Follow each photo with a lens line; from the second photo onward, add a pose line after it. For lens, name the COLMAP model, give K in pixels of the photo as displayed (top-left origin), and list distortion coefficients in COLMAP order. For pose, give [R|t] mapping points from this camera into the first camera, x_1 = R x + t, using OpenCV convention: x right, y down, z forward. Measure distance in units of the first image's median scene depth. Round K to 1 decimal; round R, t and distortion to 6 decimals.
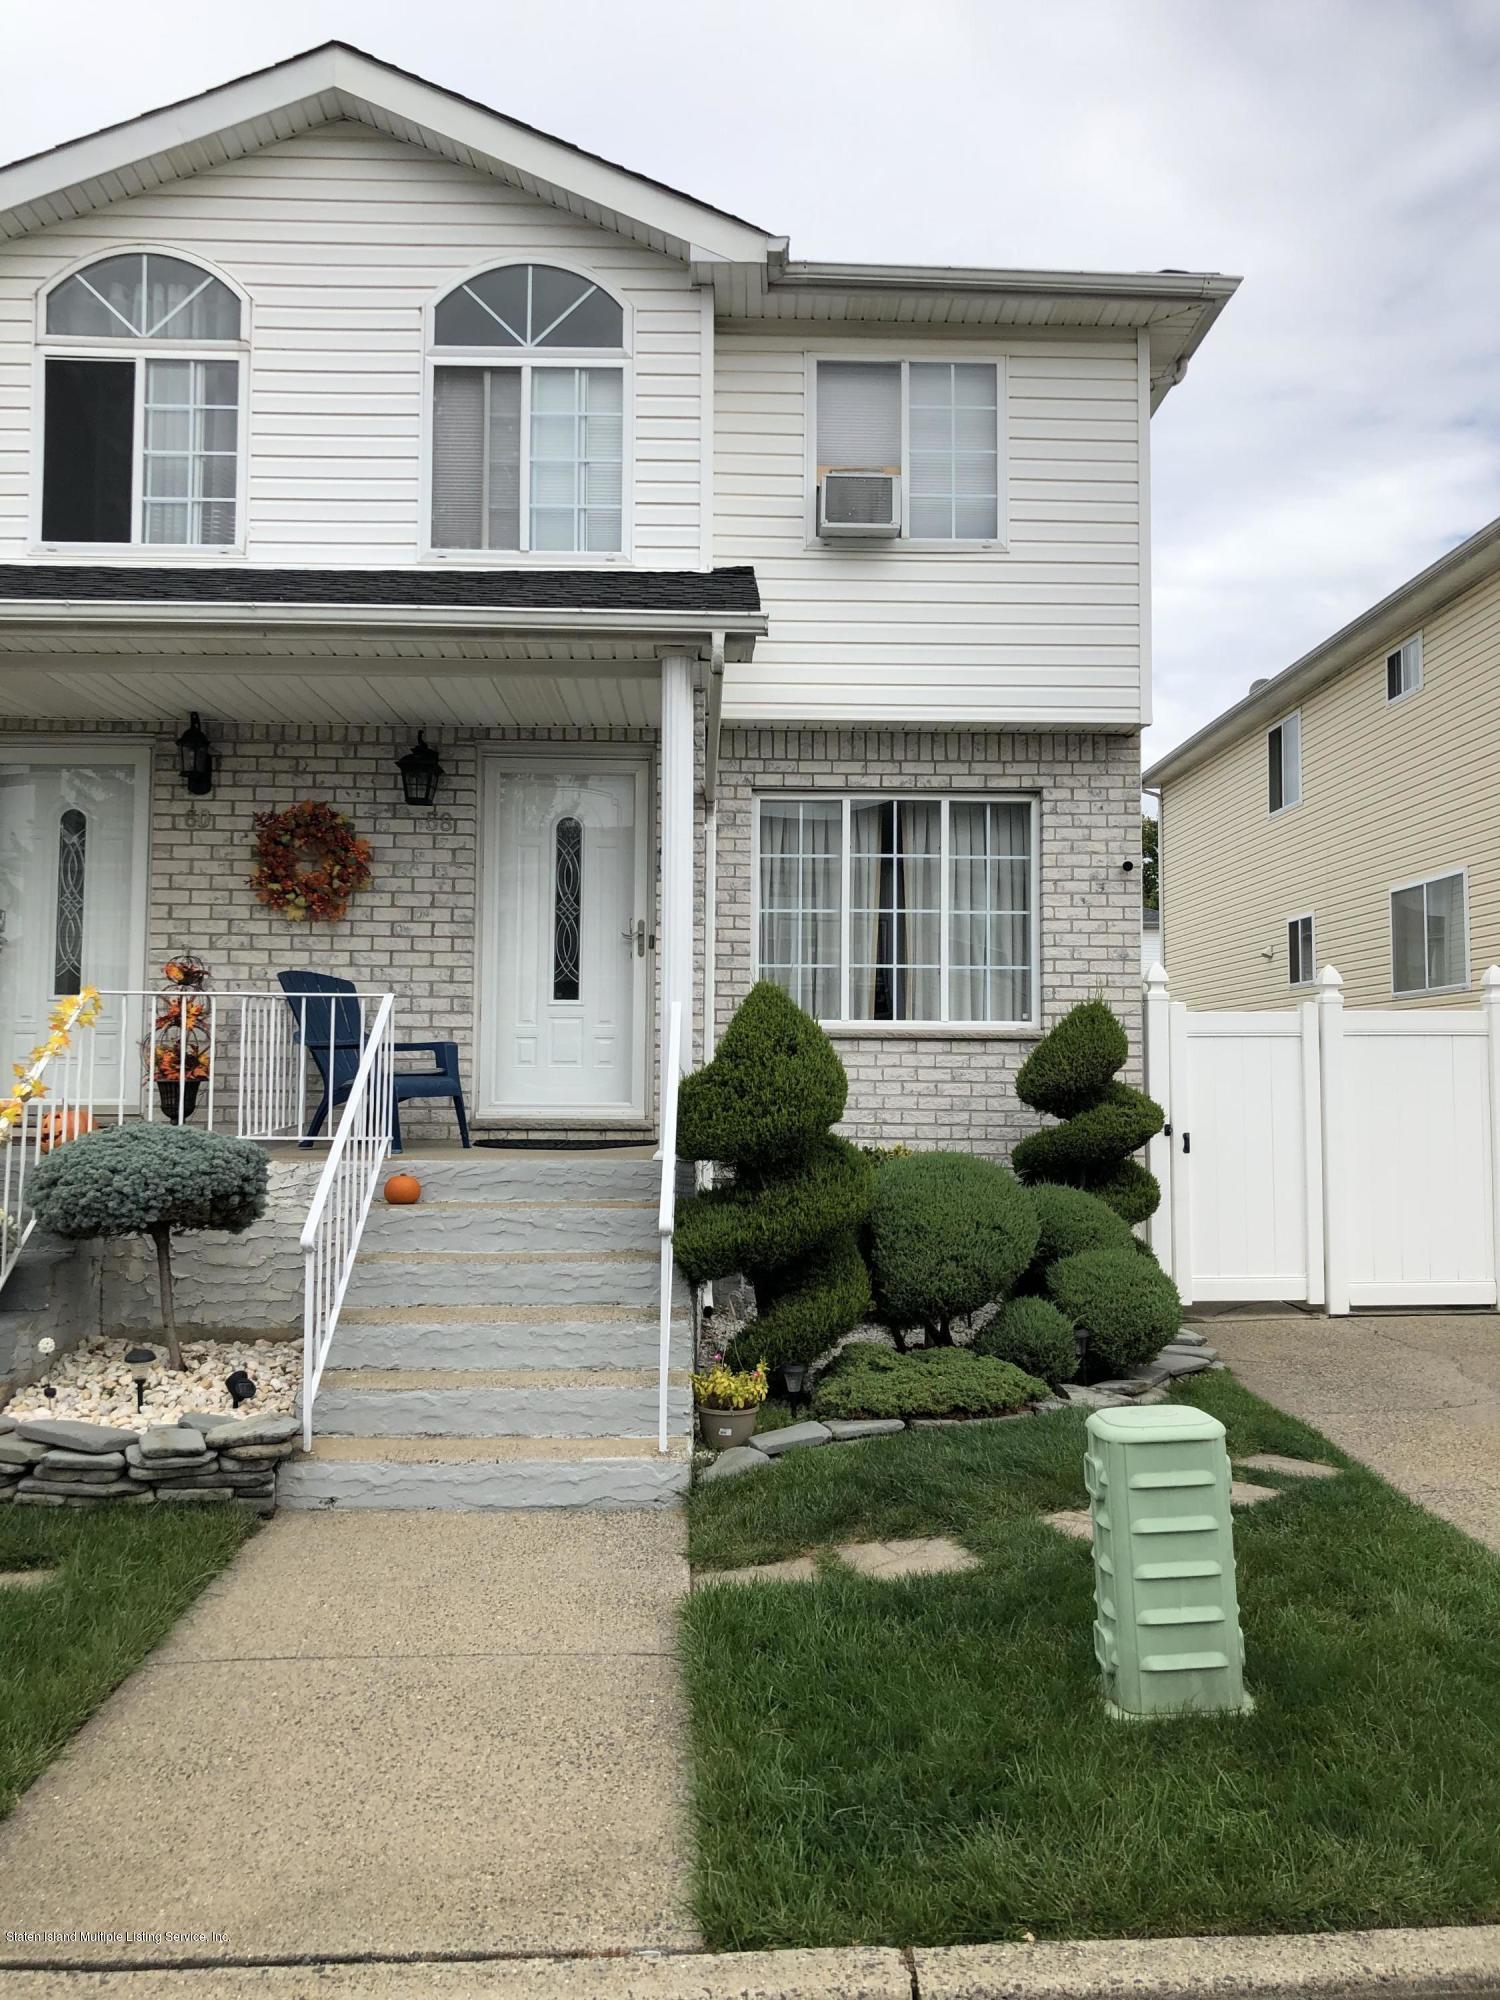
lens RADIAL K [[1683.6, 0, 751.7], [0, 1683.6, 937.1], [0, 0, 1]] dist [0.002002, -0.003541]
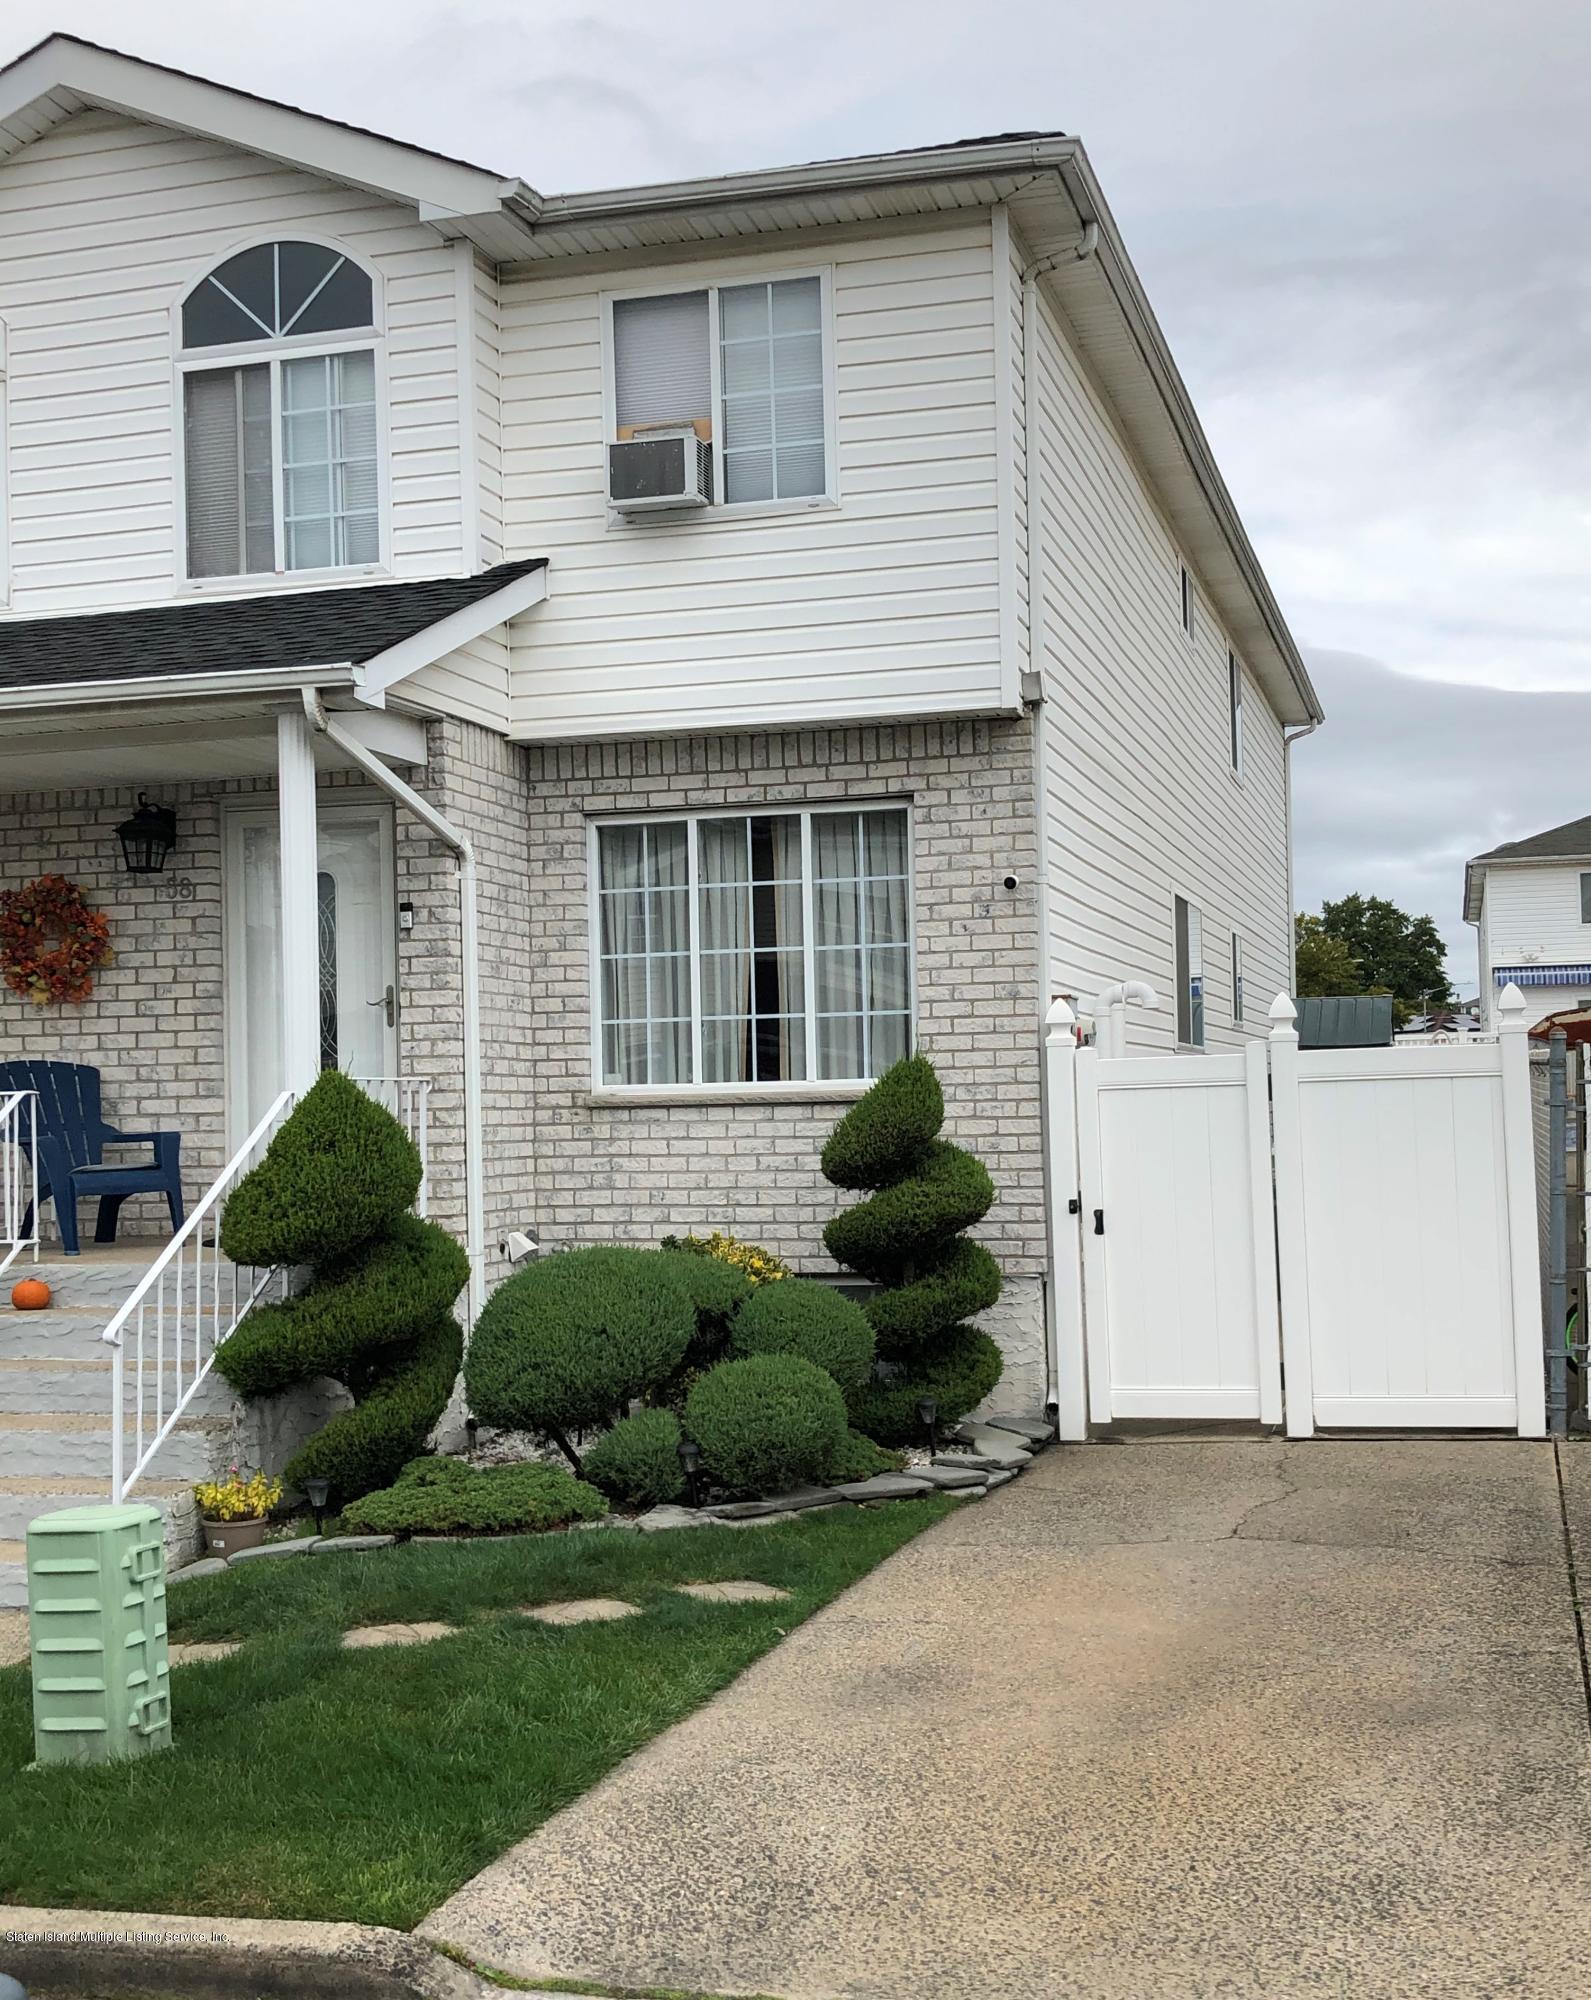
lens RADIAL K [[2417.1, 0, 795.5], [0, 2417.1, 1000.0], [0, 0, 1]] dist [0.003292, -0.104885]
pose [[0.952985, -0.040159, -0.300344, 0.492179], [0.054028, 0.997816, 0.038011, -0.037435], [0.298161, -0.052451, 0.953073, -0.143335]]
